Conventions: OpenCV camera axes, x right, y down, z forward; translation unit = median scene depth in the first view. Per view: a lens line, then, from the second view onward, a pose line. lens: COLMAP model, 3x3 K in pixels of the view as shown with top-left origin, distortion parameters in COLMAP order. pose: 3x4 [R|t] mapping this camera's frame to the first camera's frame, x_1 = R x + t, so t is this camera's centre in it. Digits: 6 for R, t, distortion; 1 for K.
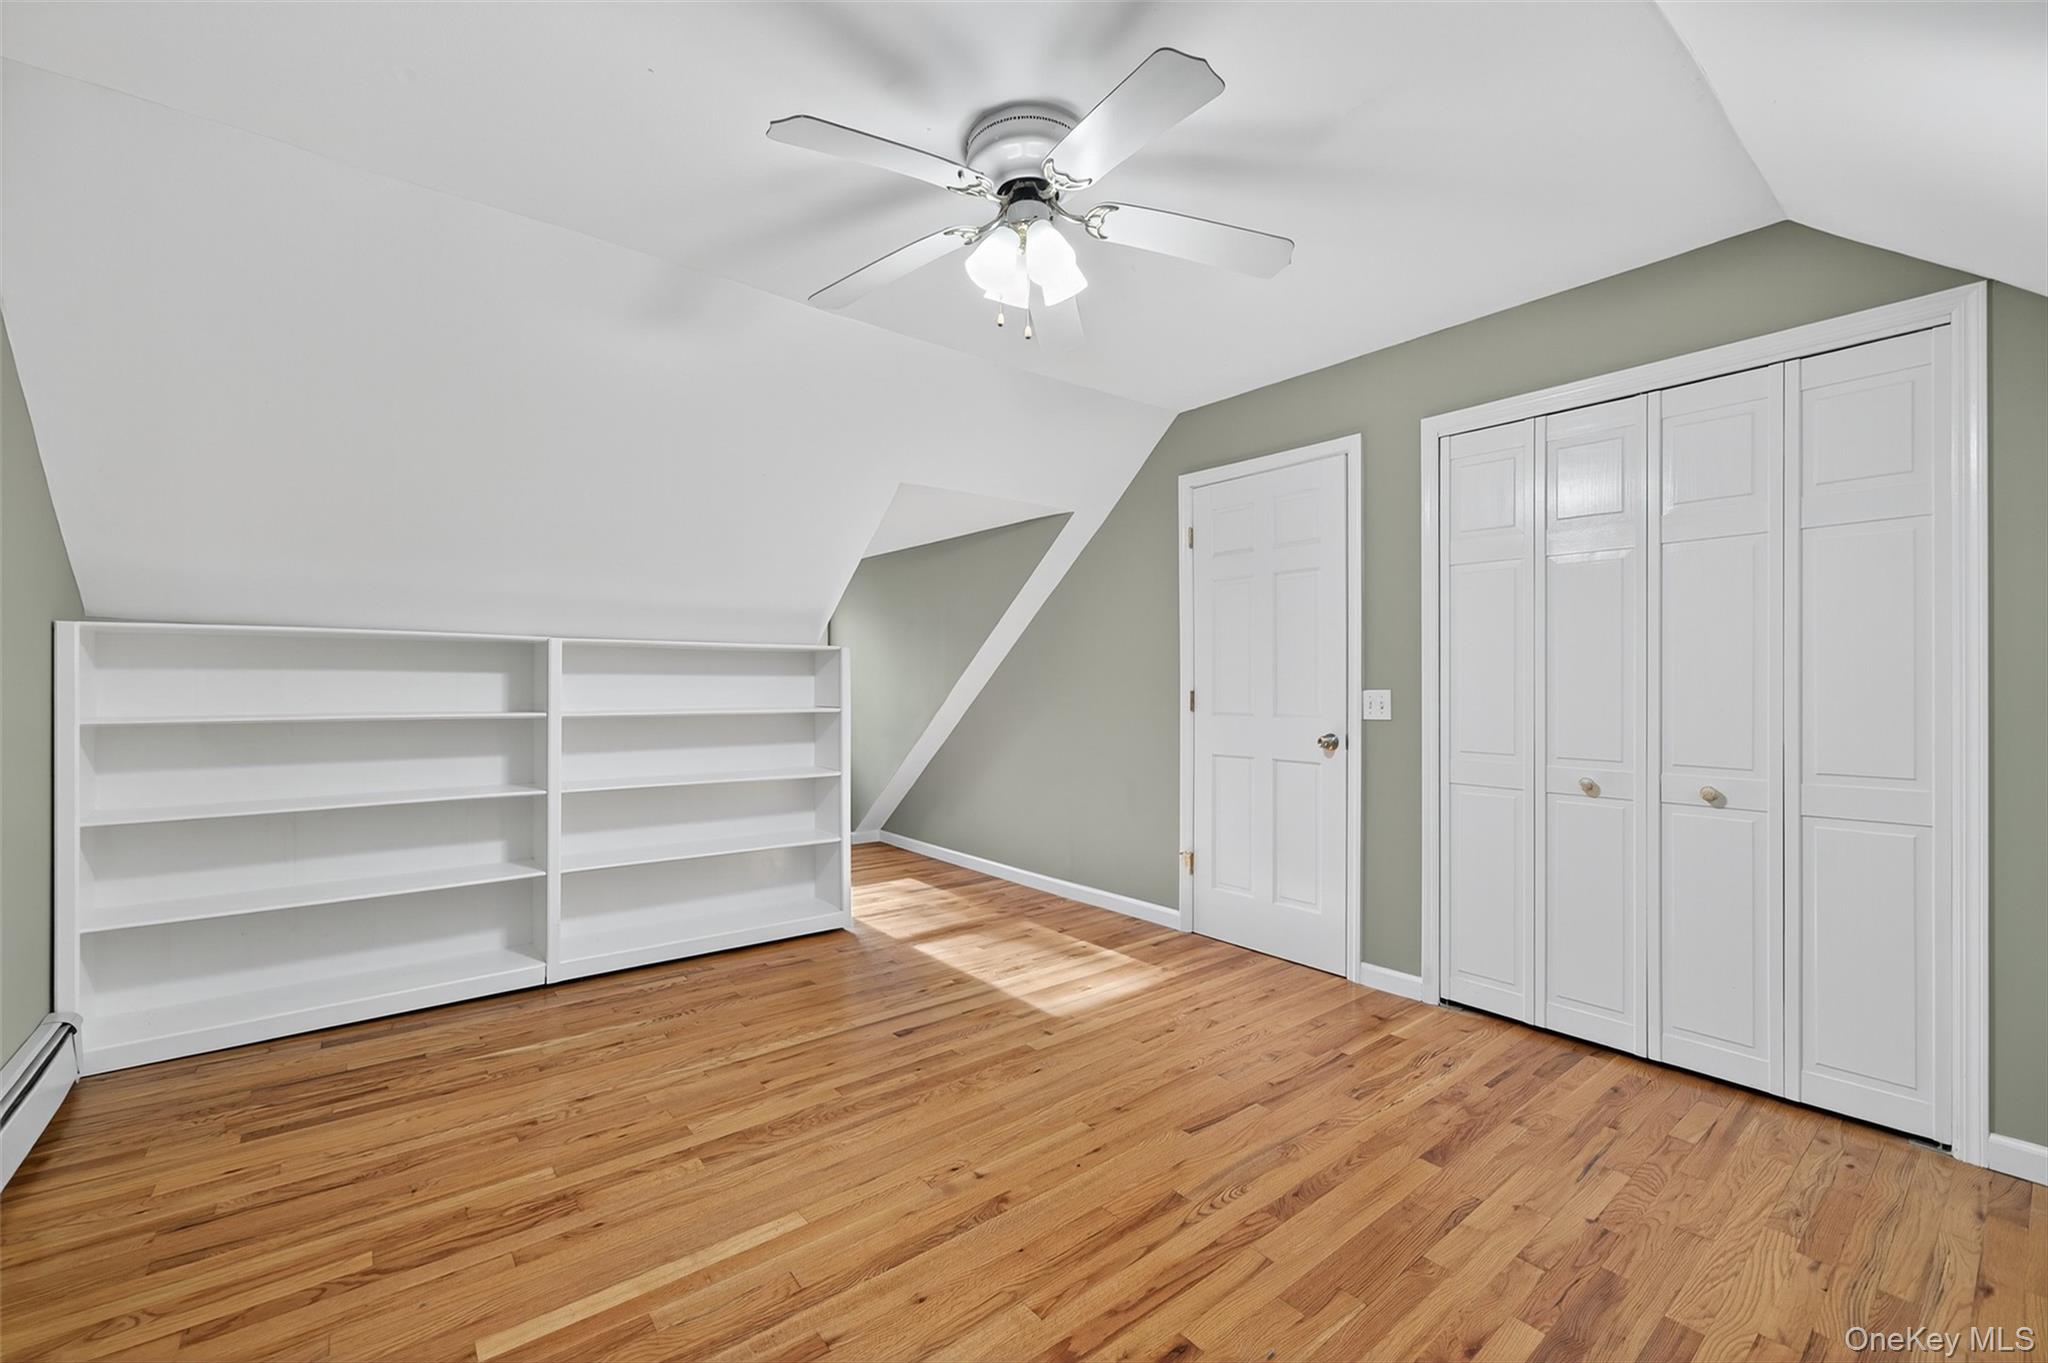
lens RADIAL K [[802.0, 0, 1013.7], [0, 802.0, 686.1], [0, 0, 1]] dist [0.014126, 0.000562]
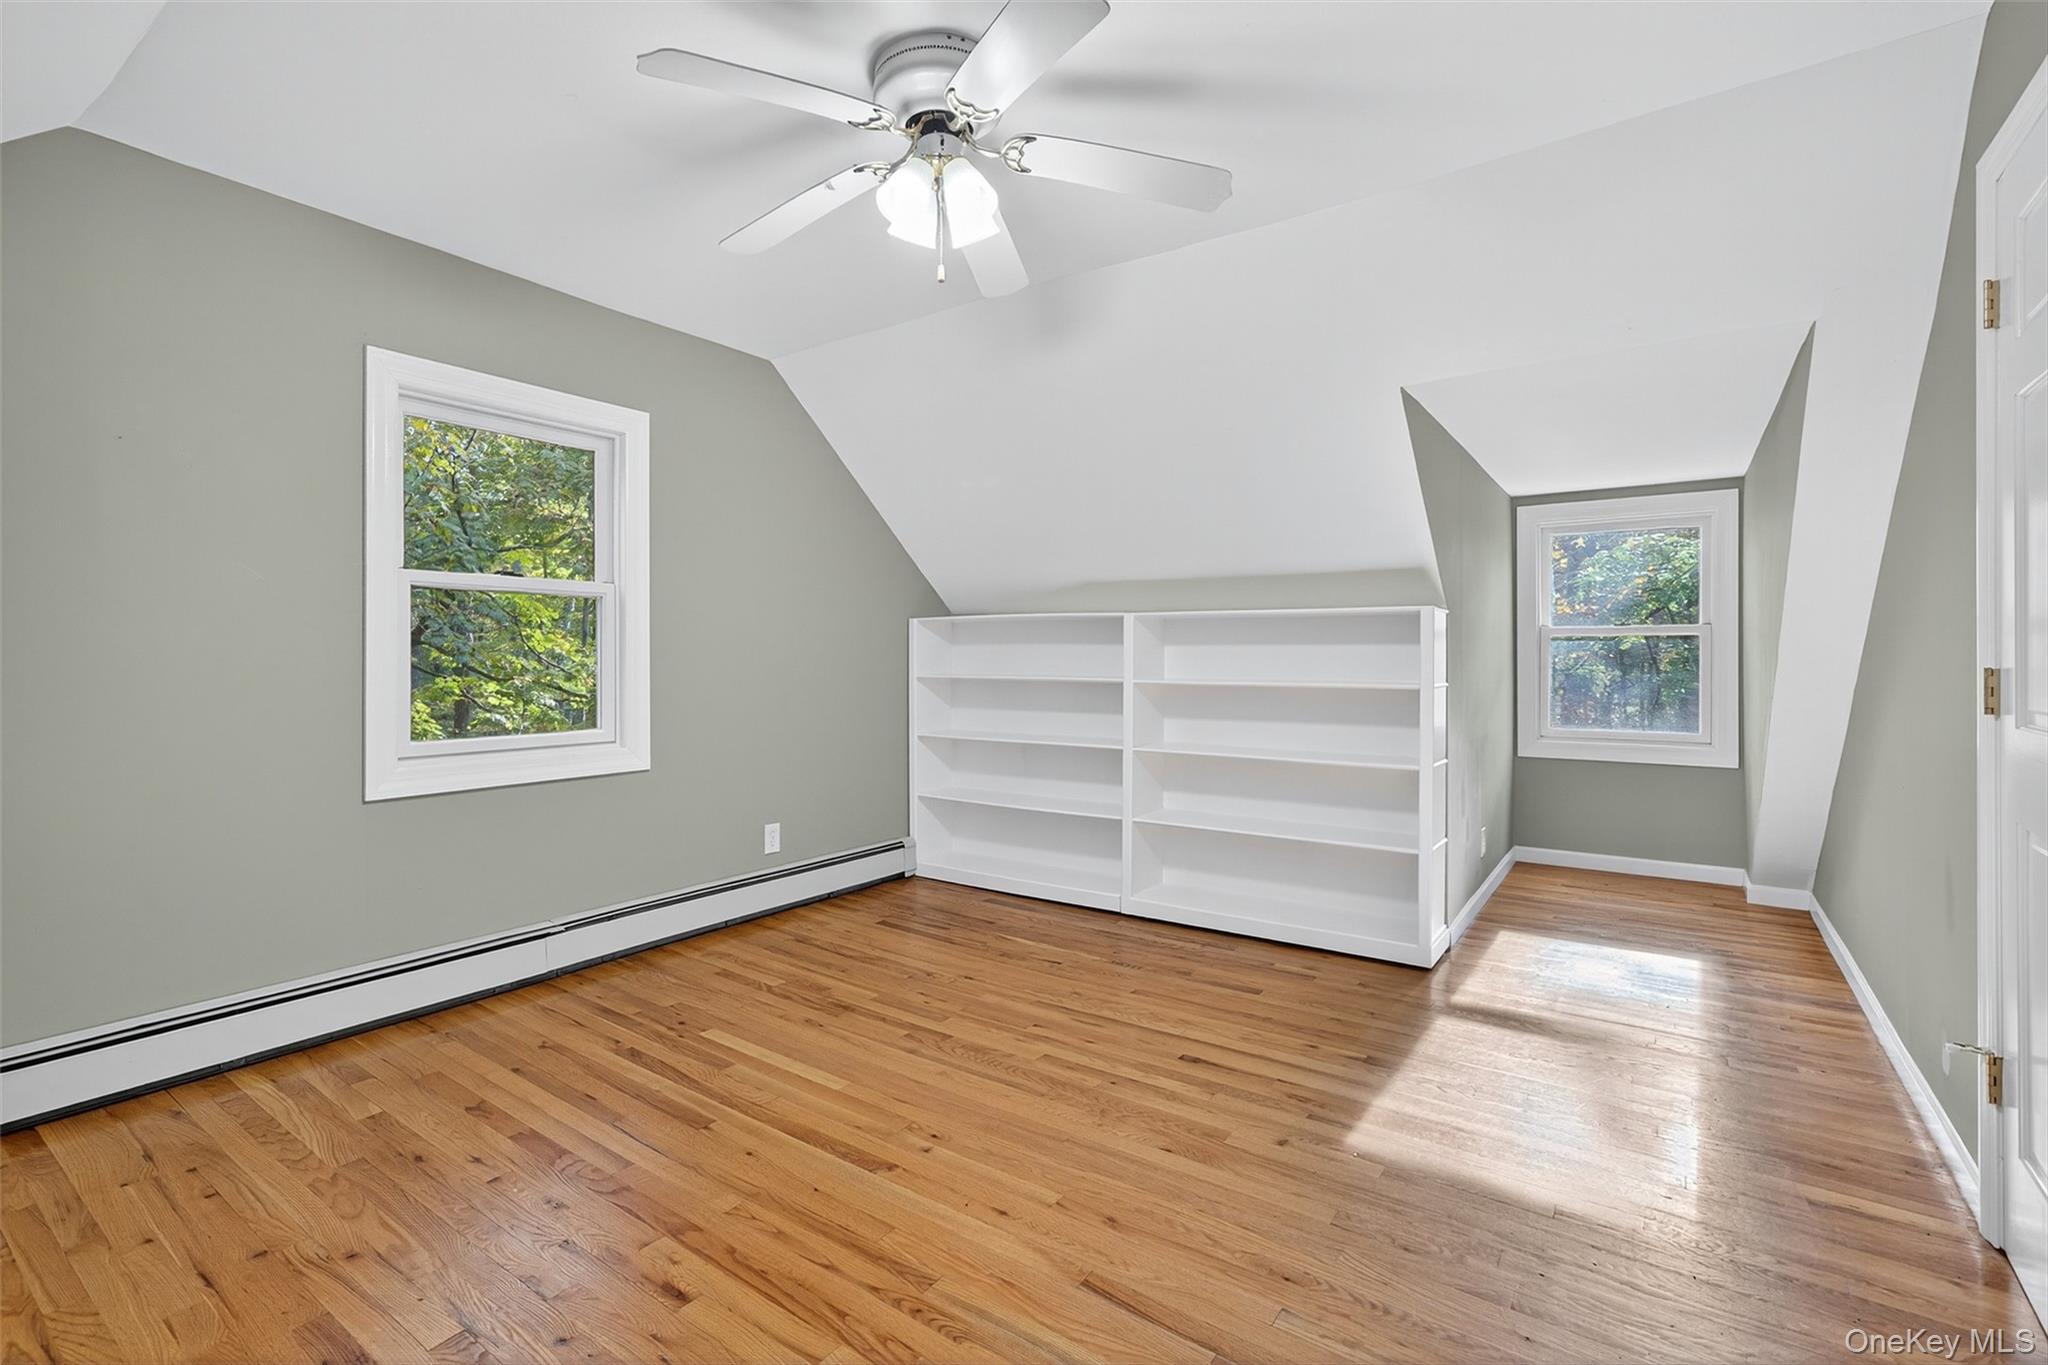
lens RADIAL K [[915.9, 0, 1017.5], [0, 915.9, 673.0], [0, 0, 1]] dist [-0.008438, 0.001523]
pose [[0.286970, 0.002758, -0.957936, 0.916884], [0.004879, 0.999979, 0.004341, 0.029029], [0.957927, -0.005919, 0.286950, 0.704301]]
